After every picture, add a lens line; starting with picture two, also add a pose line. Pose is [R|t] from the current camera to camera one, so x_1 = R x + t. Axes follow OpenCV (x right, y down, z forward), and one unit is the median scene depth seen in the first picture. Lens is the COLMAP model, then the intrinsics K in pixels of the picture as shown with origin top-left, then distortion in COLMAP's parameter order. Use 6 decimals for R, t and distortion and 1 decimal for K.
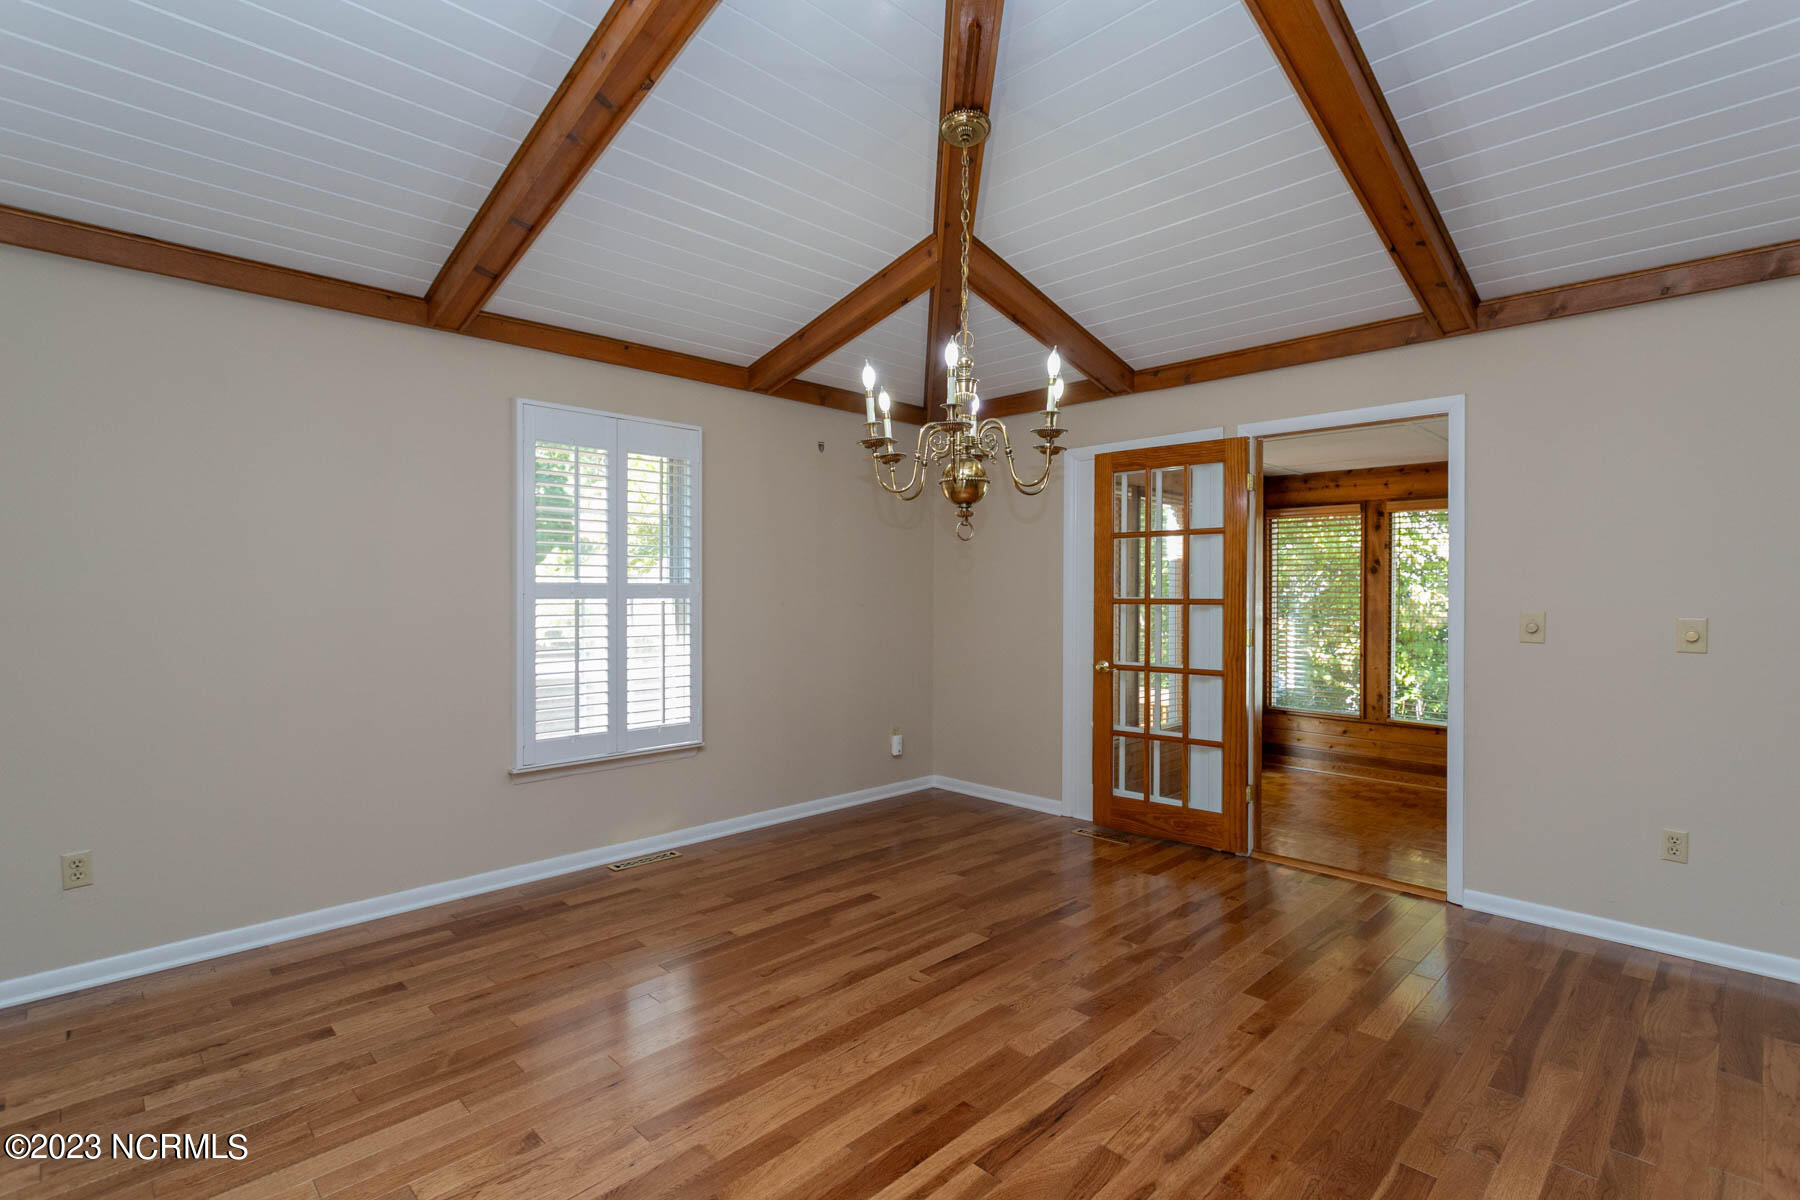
lens RADIAL K [[846.0, 0, 895.8], [0, 846.0, 597.5], [0, 0, 1]] dist [0.004249, 0.002126]
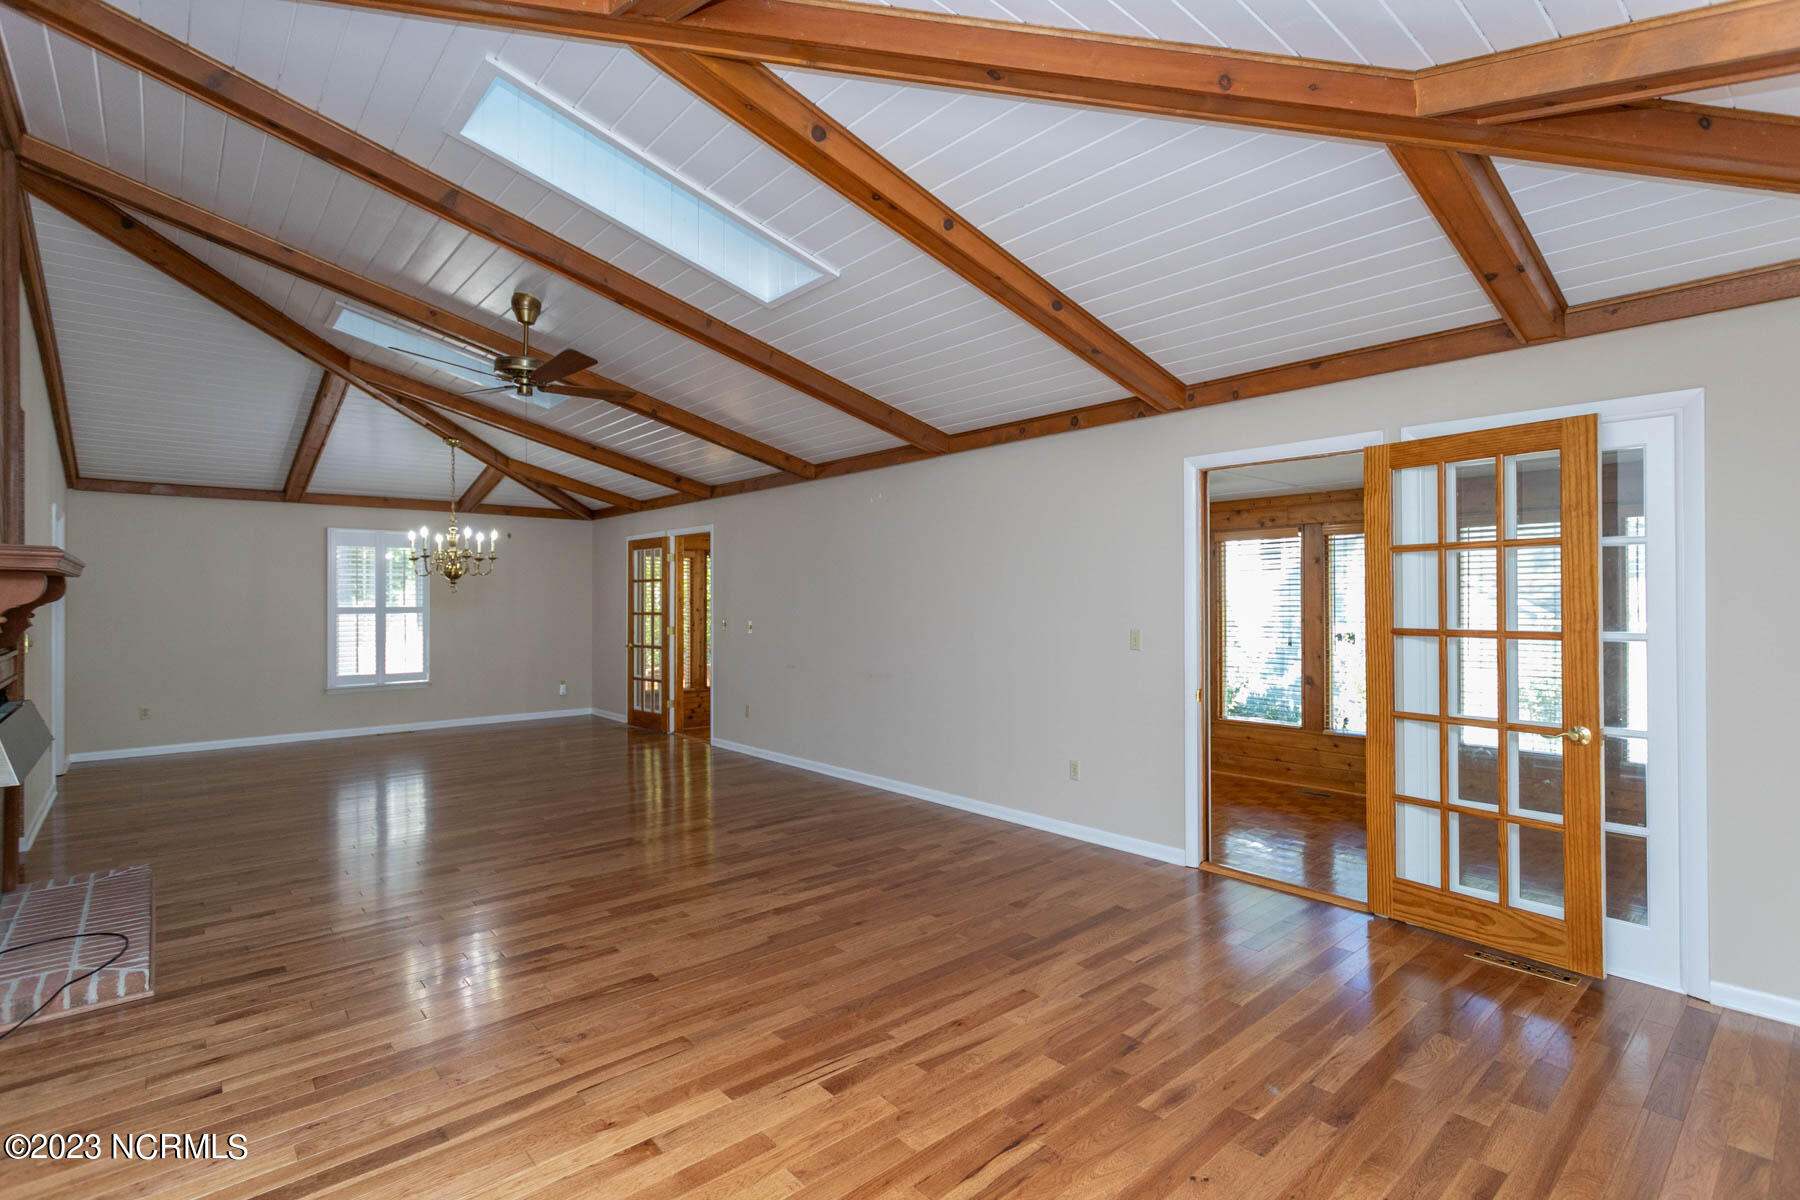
lens RADIAL K [[846.0, 0, 909.5], [0, 846.0, 600.3], [0, 0, 1]] dist [0.004249, 0.002126]
pose [[0.998359, -0.004426, -0.057085, 1.113899], [0.003405, 0.999833, -0.017961, 0.010240], [0.057155, 0.017737, 0.998208, -1.066815]]
